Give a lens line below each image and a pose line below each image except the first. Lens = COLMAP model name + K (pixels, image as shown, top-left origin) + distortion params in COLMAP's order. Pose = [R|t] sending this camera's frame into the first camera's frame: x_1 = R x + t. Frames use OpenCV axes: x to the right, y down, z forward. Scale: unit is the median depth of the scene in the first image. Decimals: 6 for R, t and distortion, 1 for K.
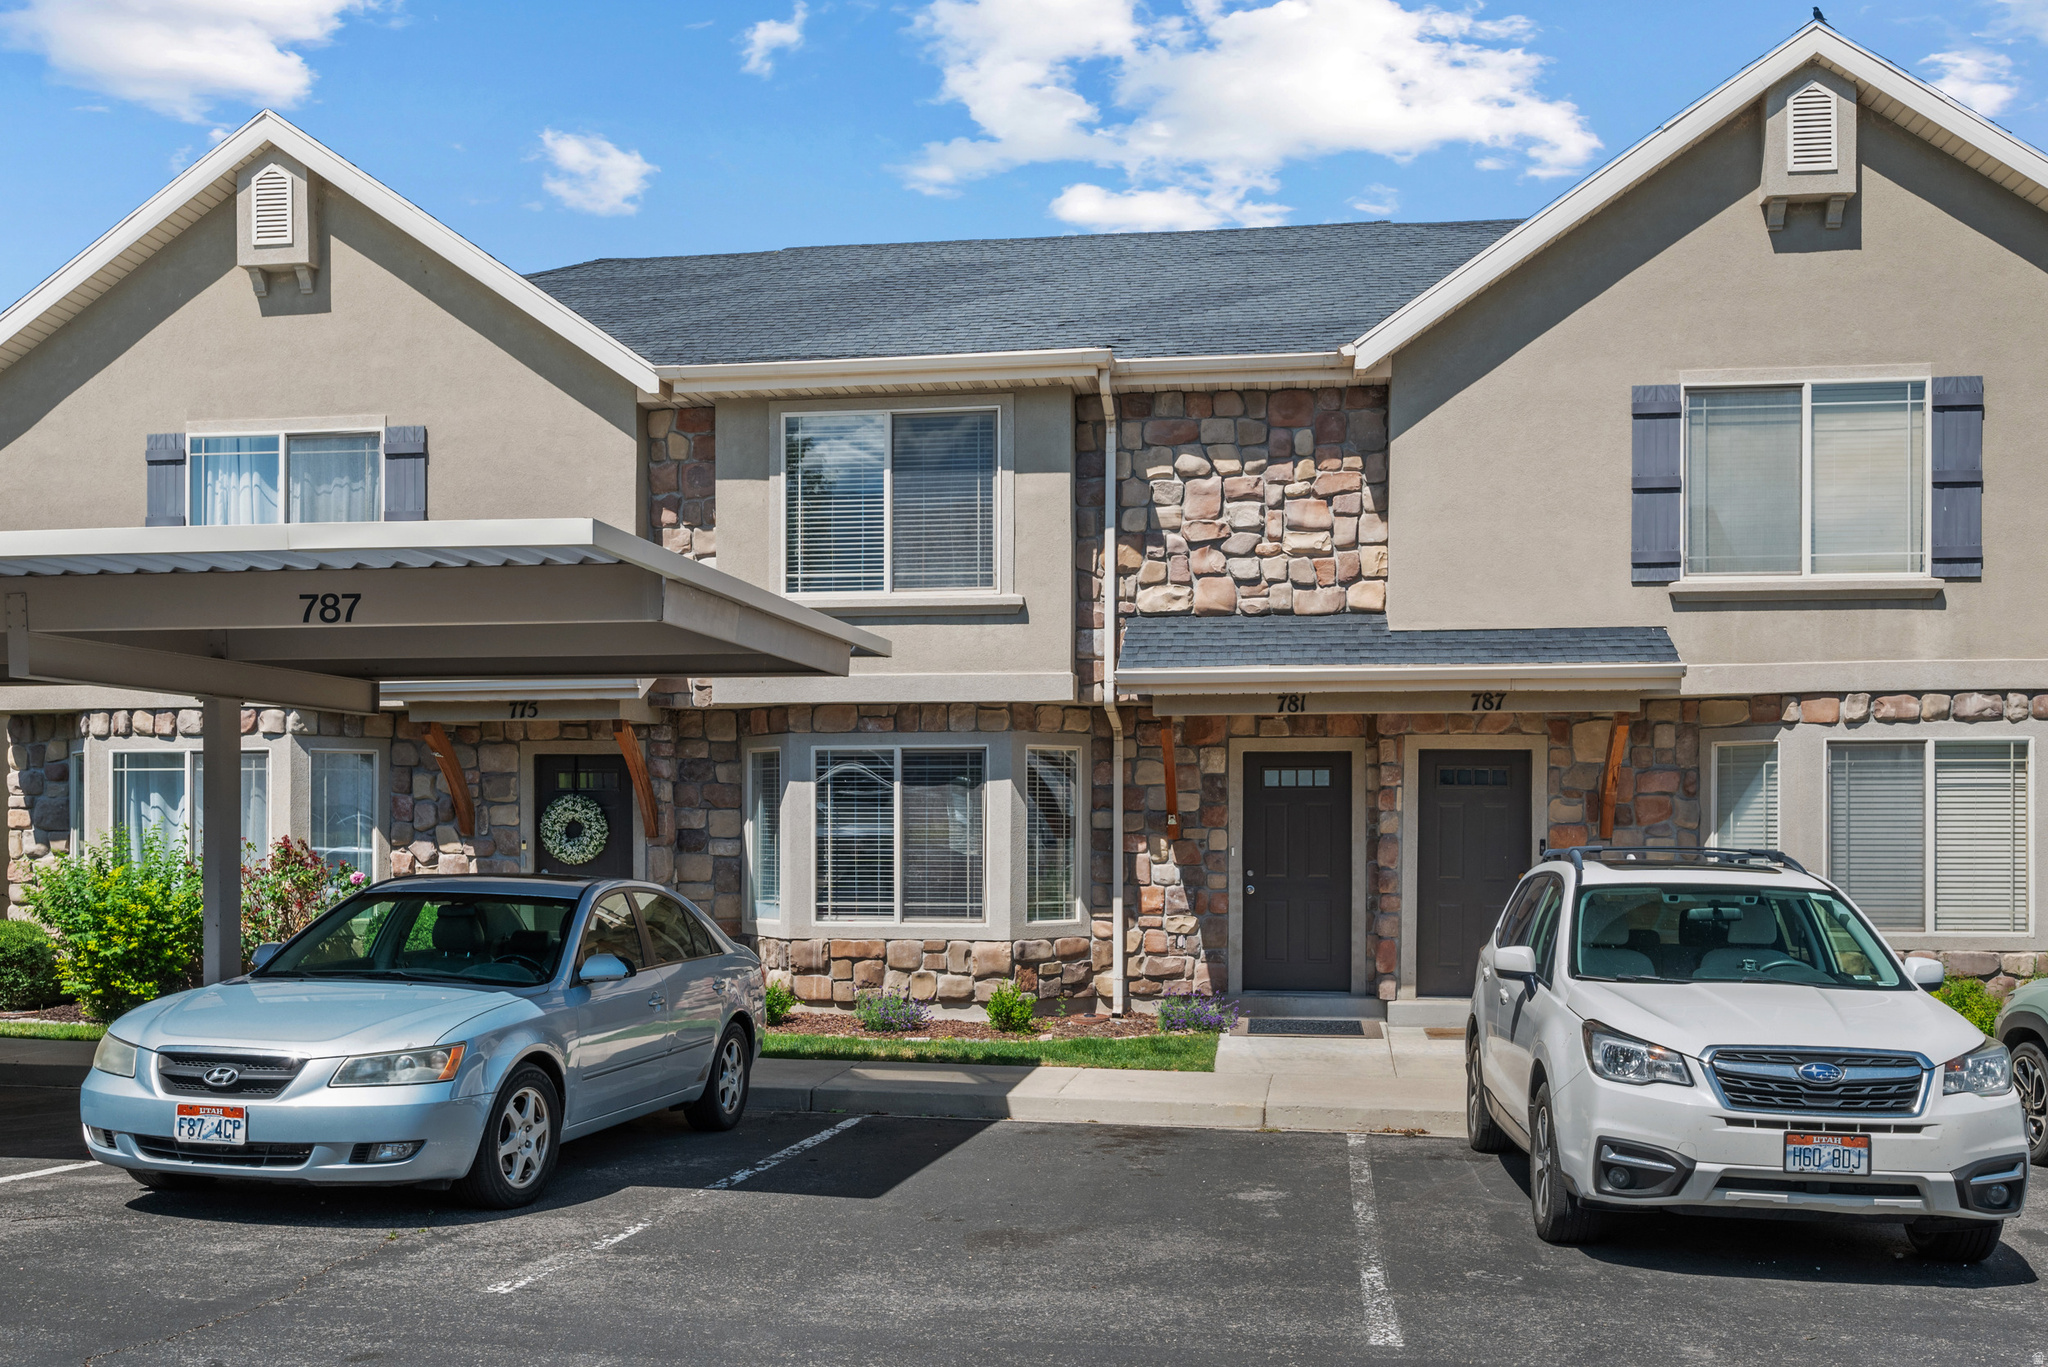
lens RADIAL K [[1846.6, 0, 1020.9], [0, 1846.6, 840.5], [0, 0, 1]] dist [-0.001737, 0.001924]
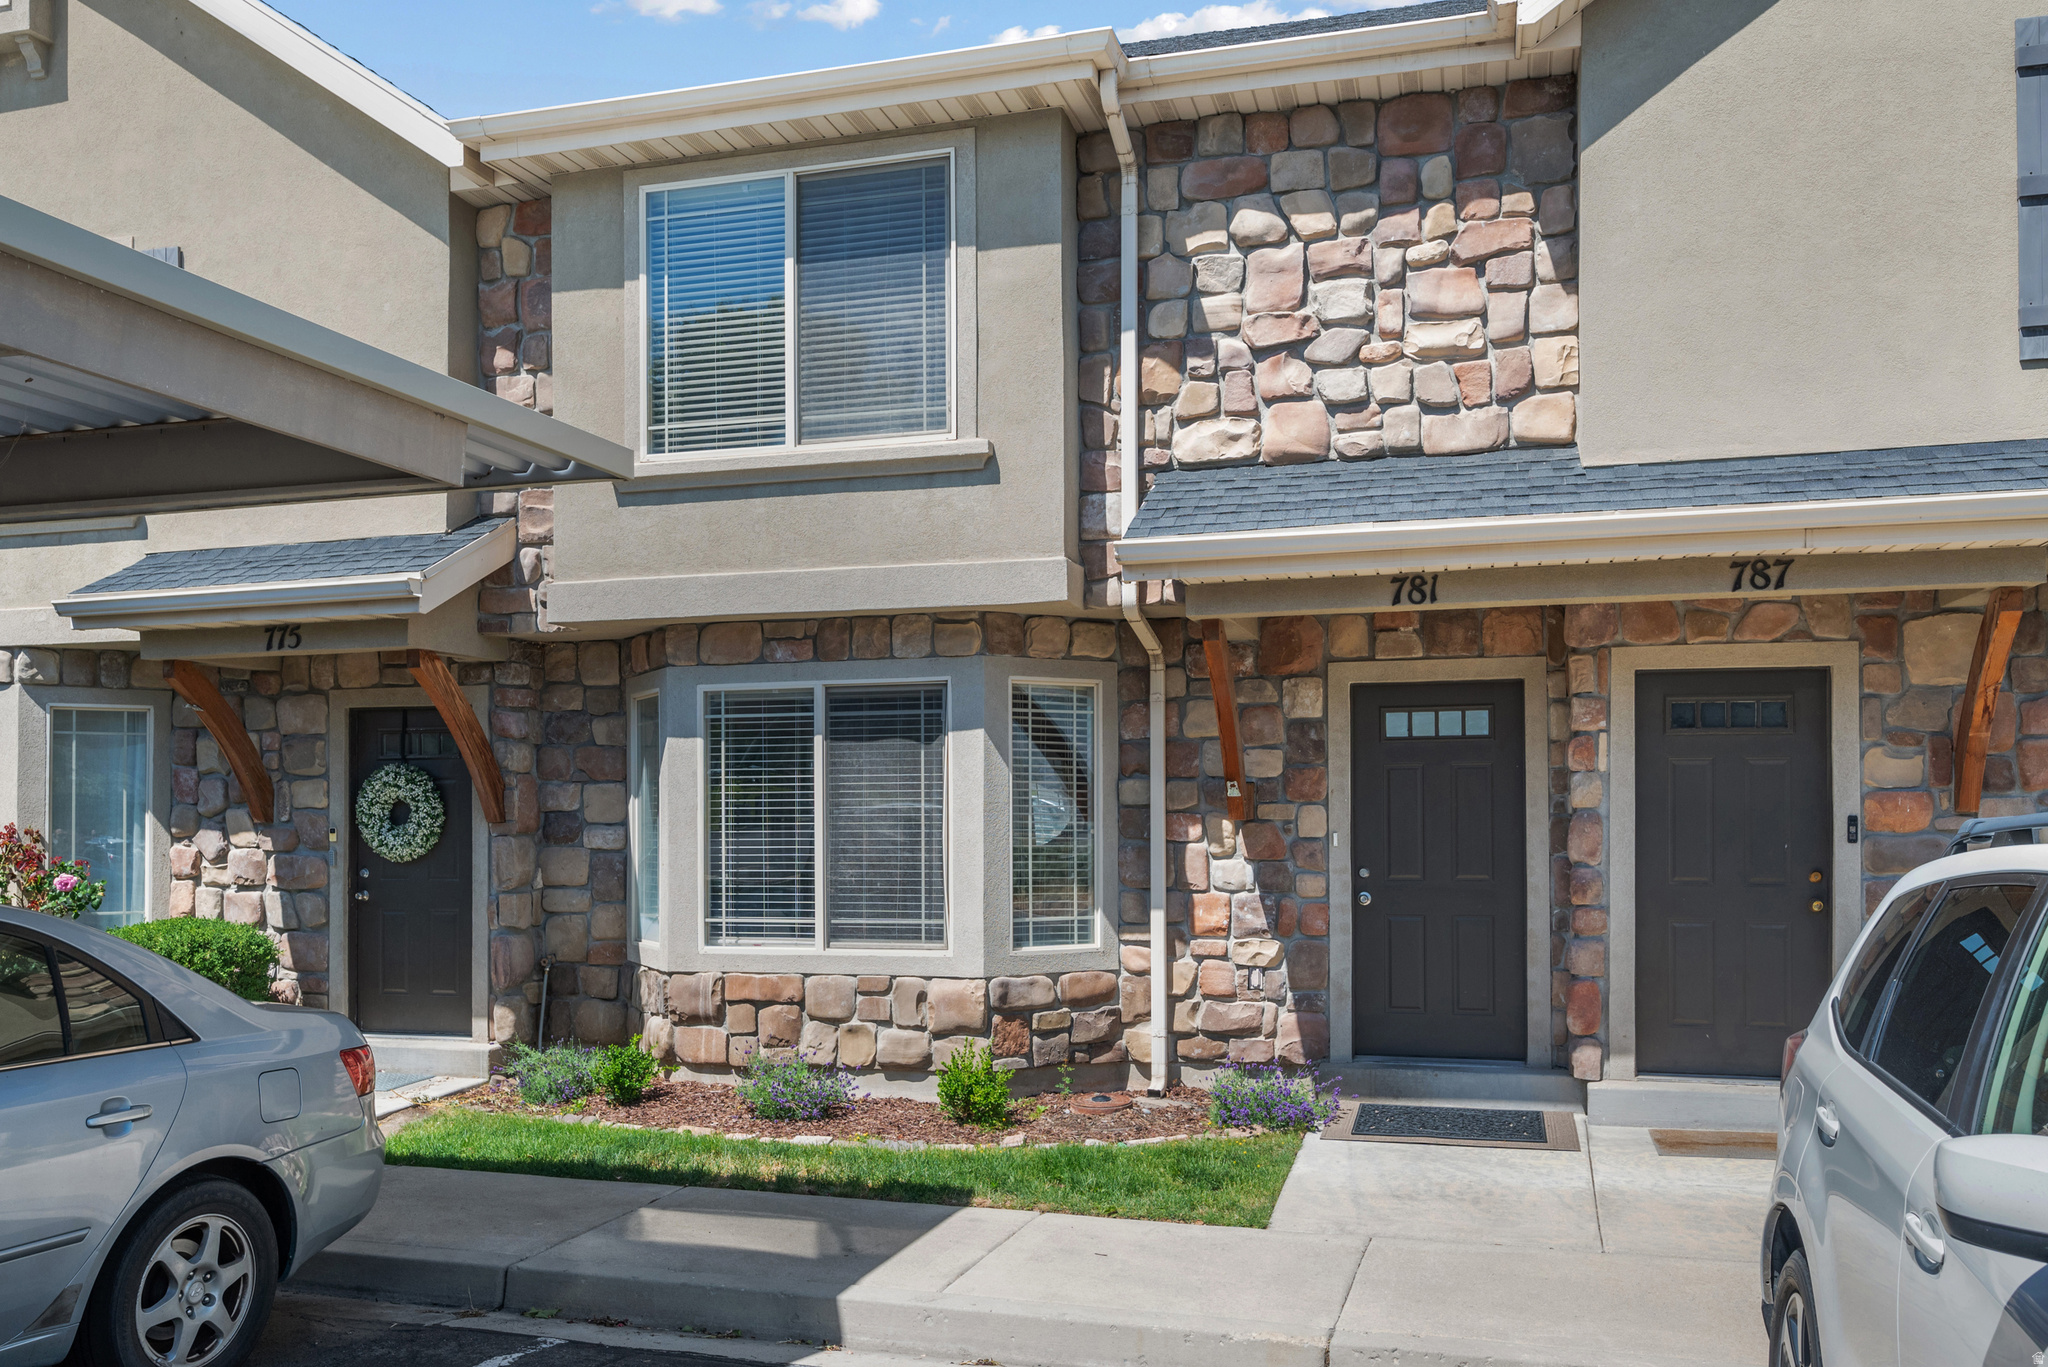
lens RADIAL K [[1667.4, 0, 1030.1], [0, 1667.4, 805.5], [0, 0, 1]] dist [-0.002505, 0.003339]
pose [[0.991457, -0.007329, -0.130229, 0.086817], [0.004679, 0.999776, -0.020644, 0.005839], [0.130351, 0.019858, 0.991269, 0.420034]]
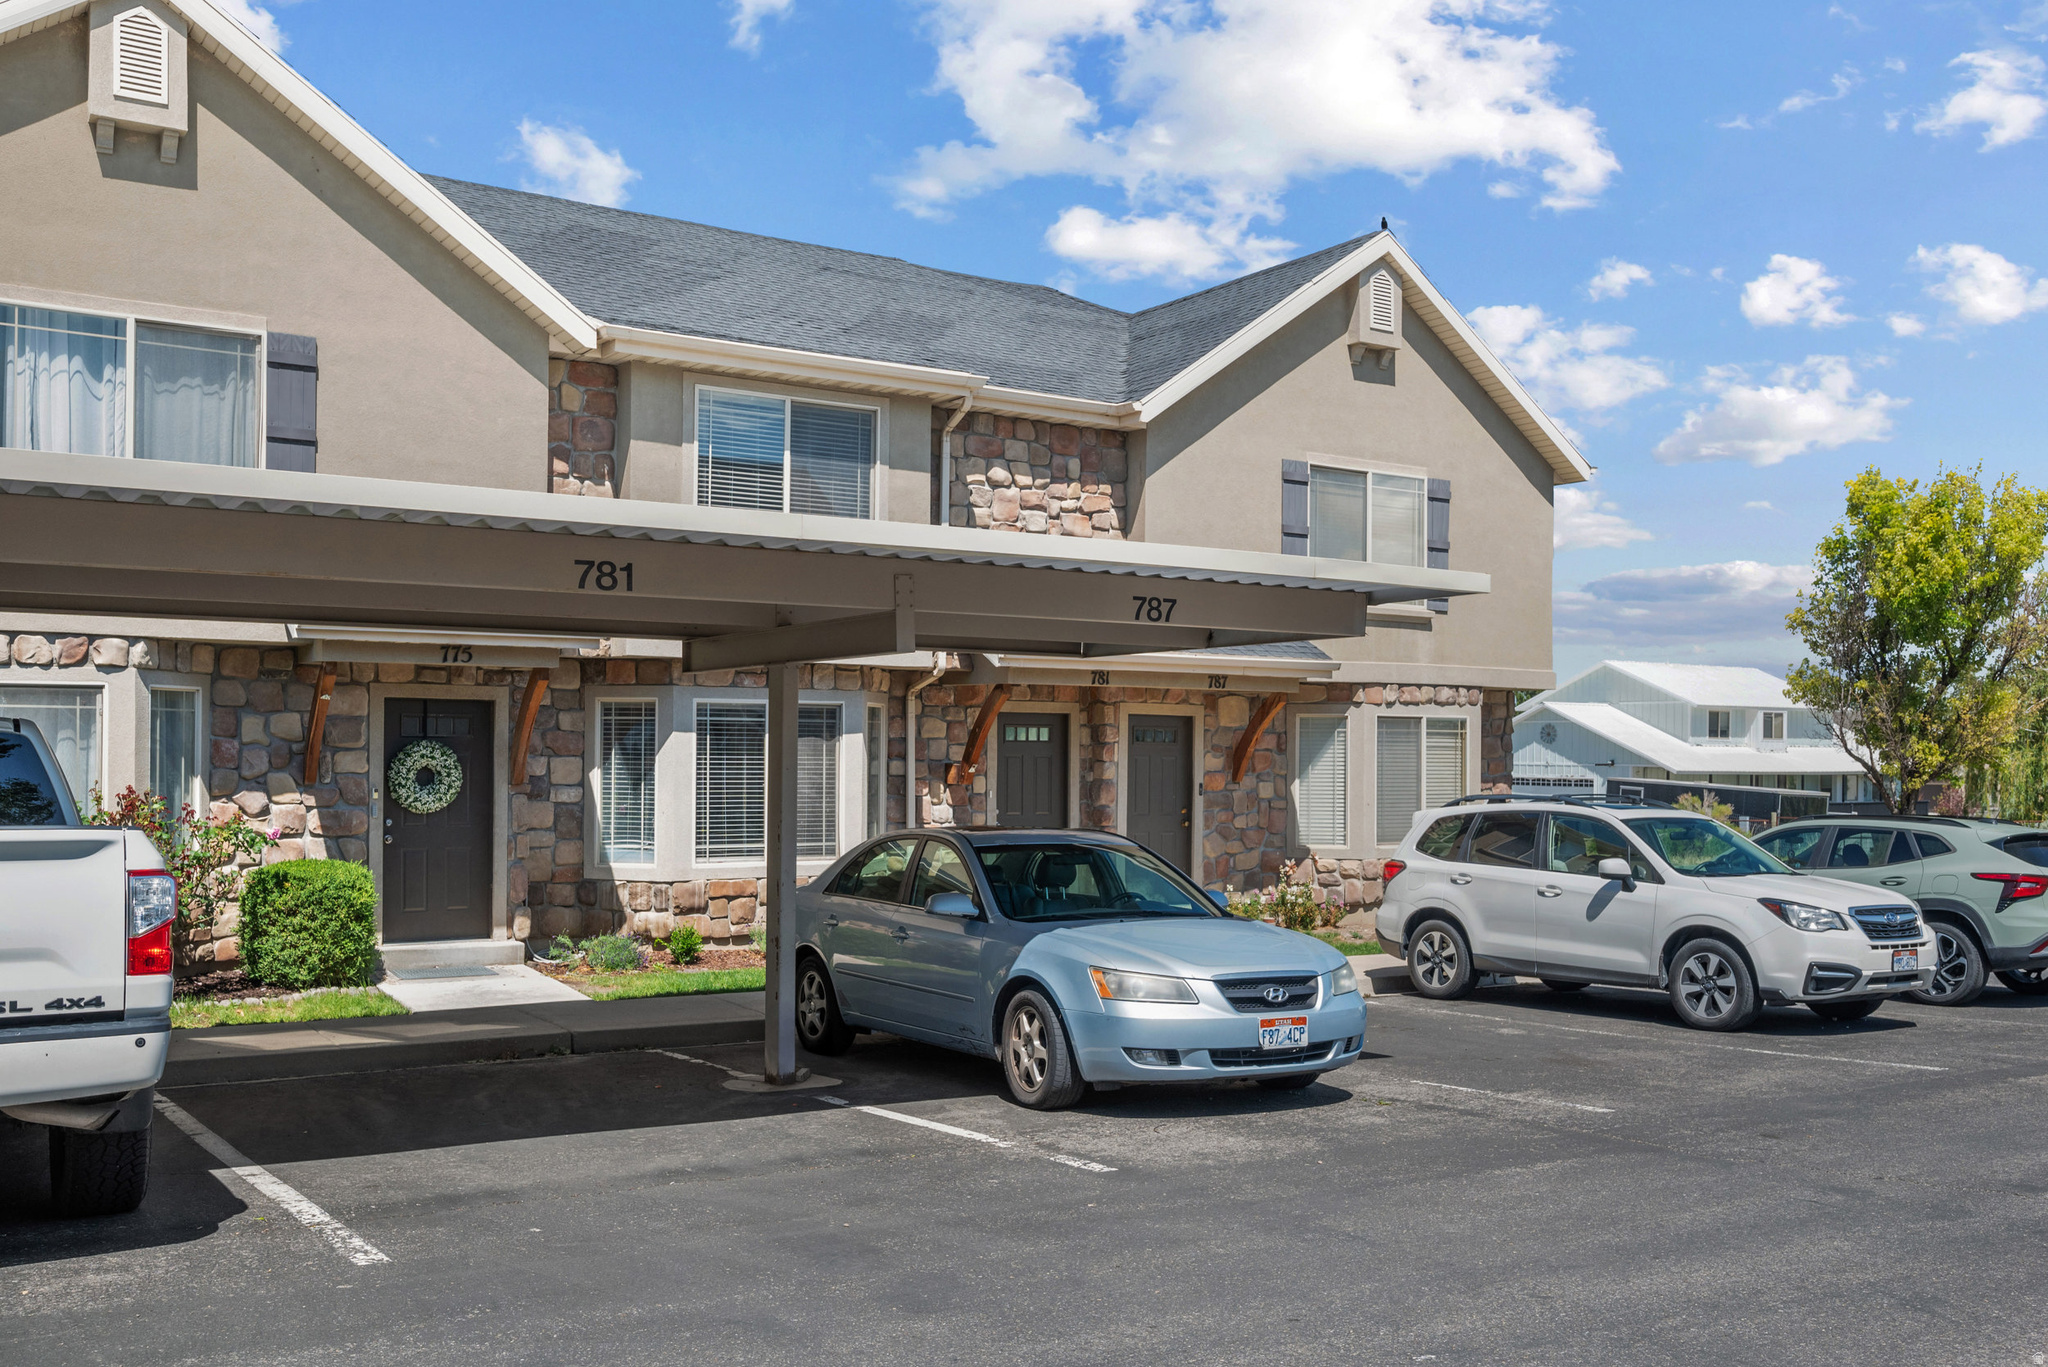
lens RADIAL K [[1823.5, 0, 1024.1], [0, 1823.5, 754.7], [0, 0, 1]] dist [-0.001398, 0.002910]
pose [[0.746344, 0.004640, 0.665544, -0.678171], [-0.001304, 0.999984, -0.005509, -0.013551], [-0.665559, 0.003244, 0.746338, 0.093849]]
